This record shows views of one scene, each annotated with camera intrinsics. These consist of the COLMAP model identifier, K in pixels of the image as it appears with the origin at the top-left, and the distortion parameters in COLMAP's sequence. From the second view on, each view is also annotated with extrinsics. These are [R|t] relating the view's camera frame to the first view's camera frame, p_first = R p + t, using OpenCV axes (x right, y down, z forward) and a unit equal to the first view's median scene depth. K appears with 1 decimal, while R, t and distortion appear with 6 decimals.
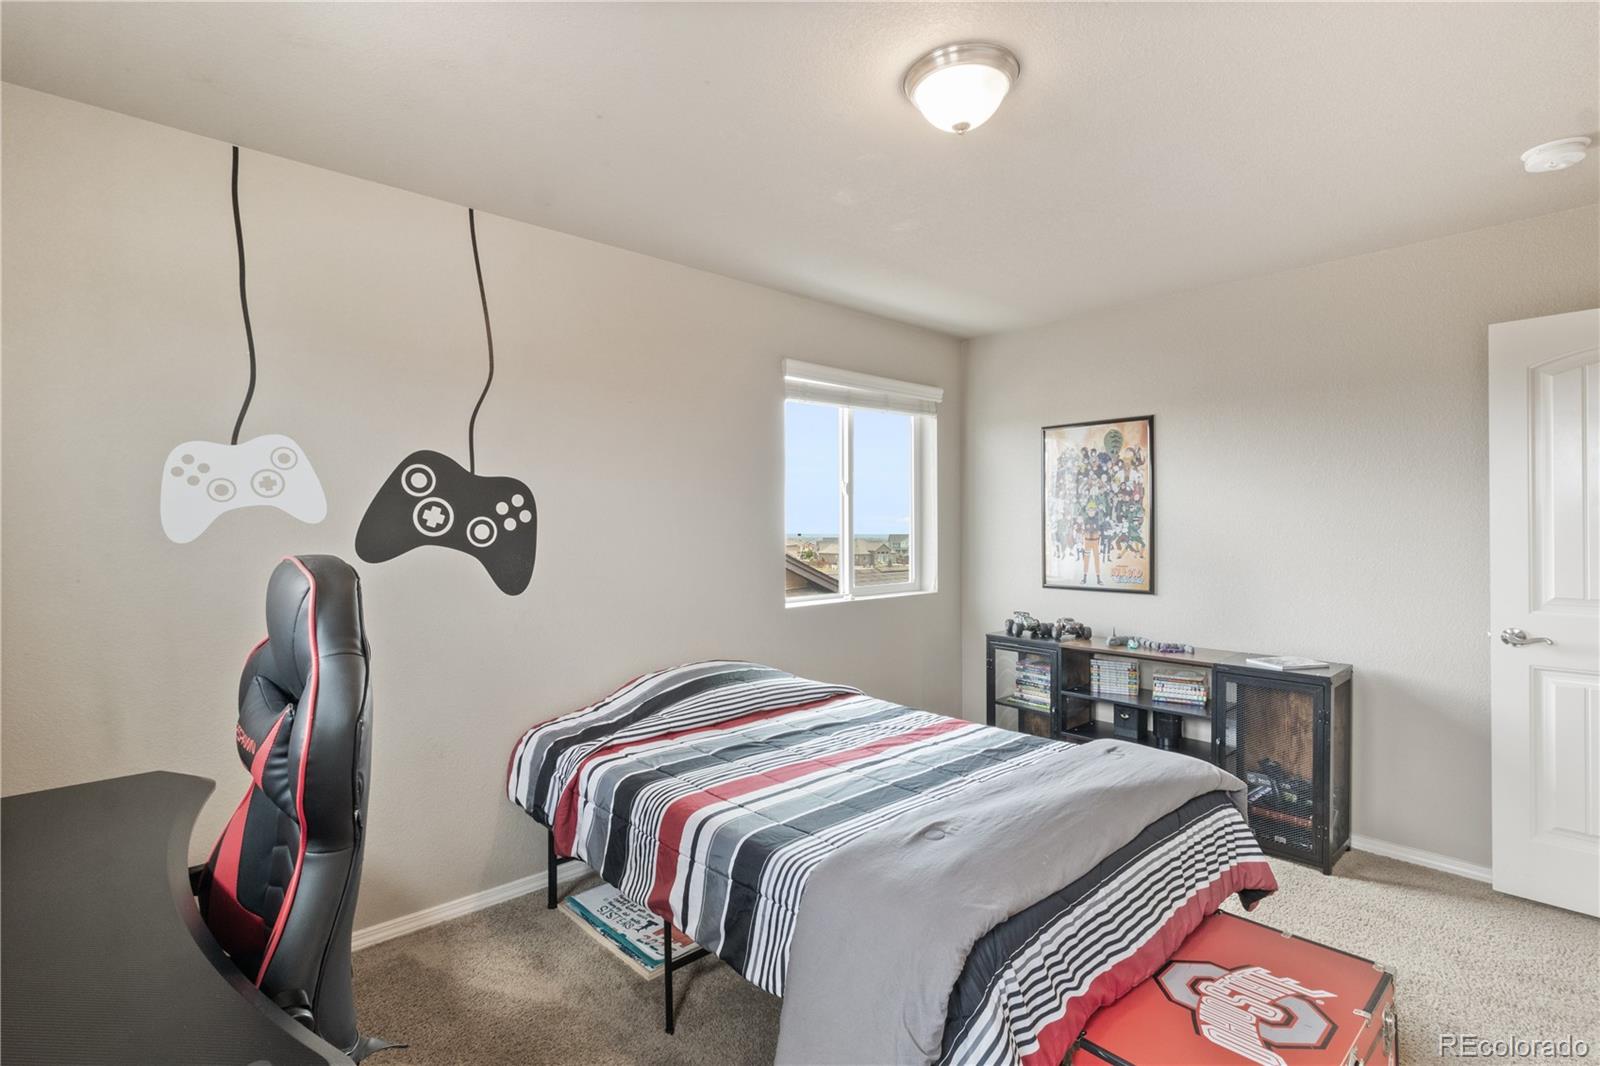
lens RADIAL K [[740.9, 0, 794.4], [0, 740.9, 525.8], [0, 0, 1]] dist [-0.000236, -0.001273]
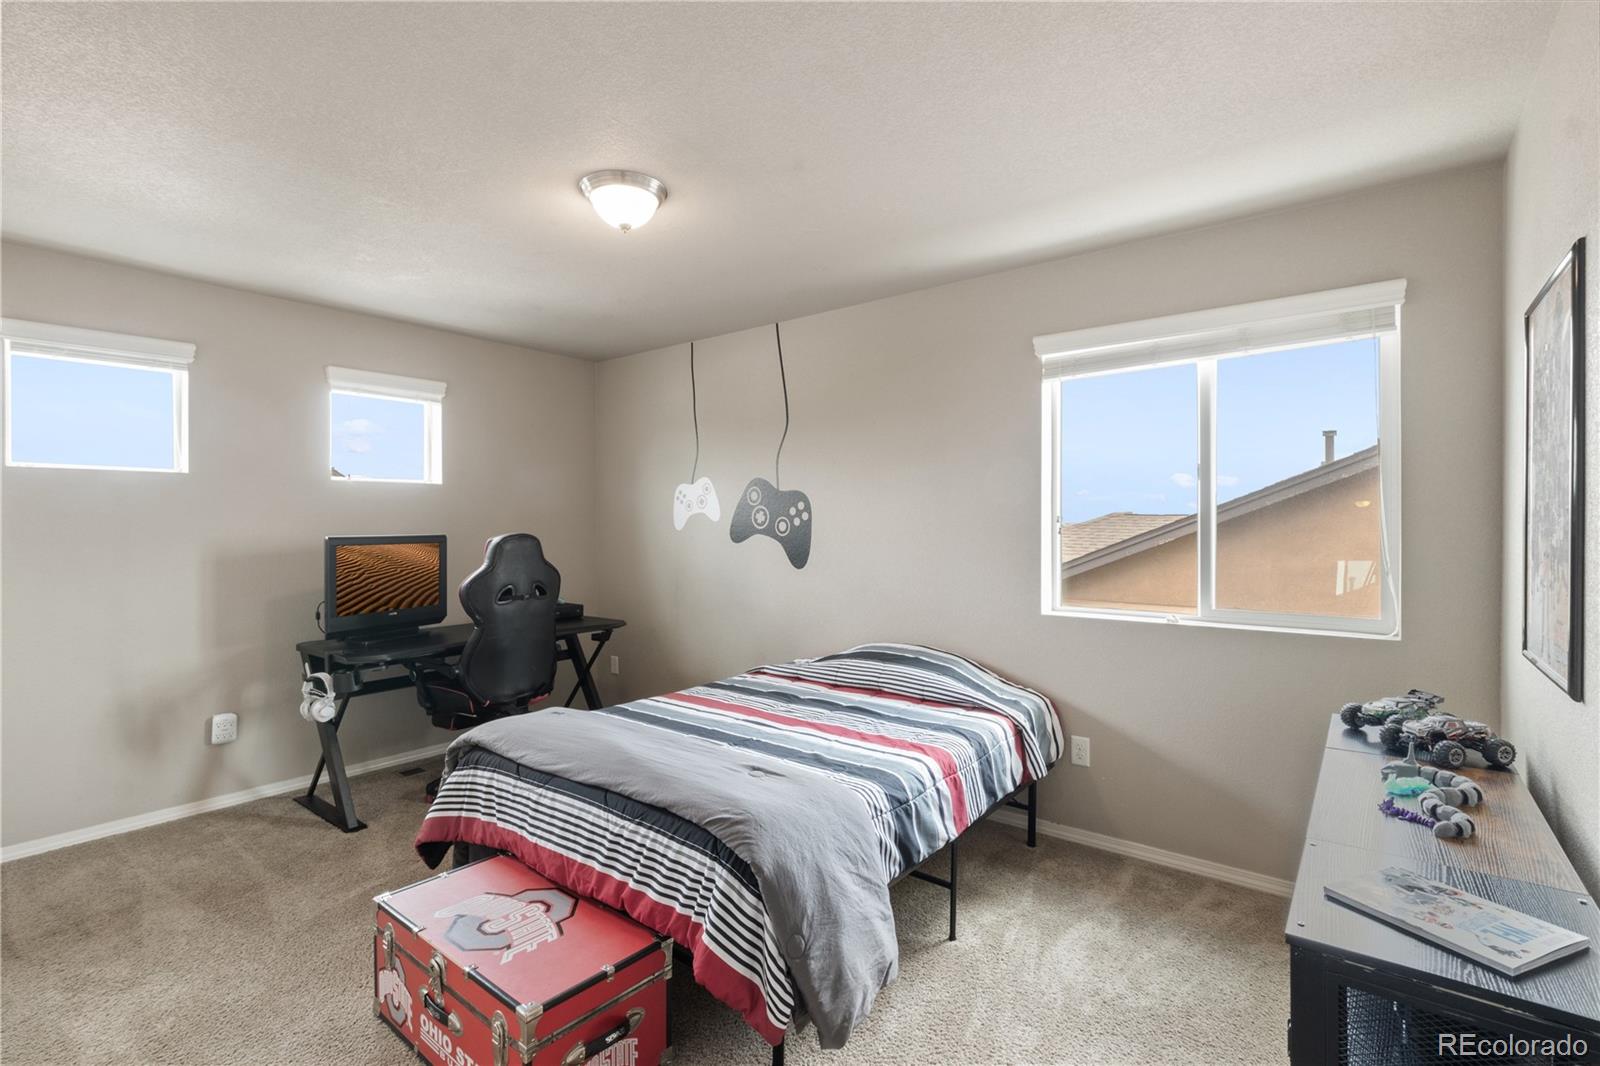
lens RADIAL K [[740.9, 0, 794.6], [0, 740.9, 532.3], [0, 0, 1]] dist [-0.000236, -0.001273]
pose [[0.171755, 0.012404, -0.985062, 1.158505], [-0.001955, 0.999923, 0.012250, 0.001376], [0.985138, -0.000178, 0.171766, 0.775776]]
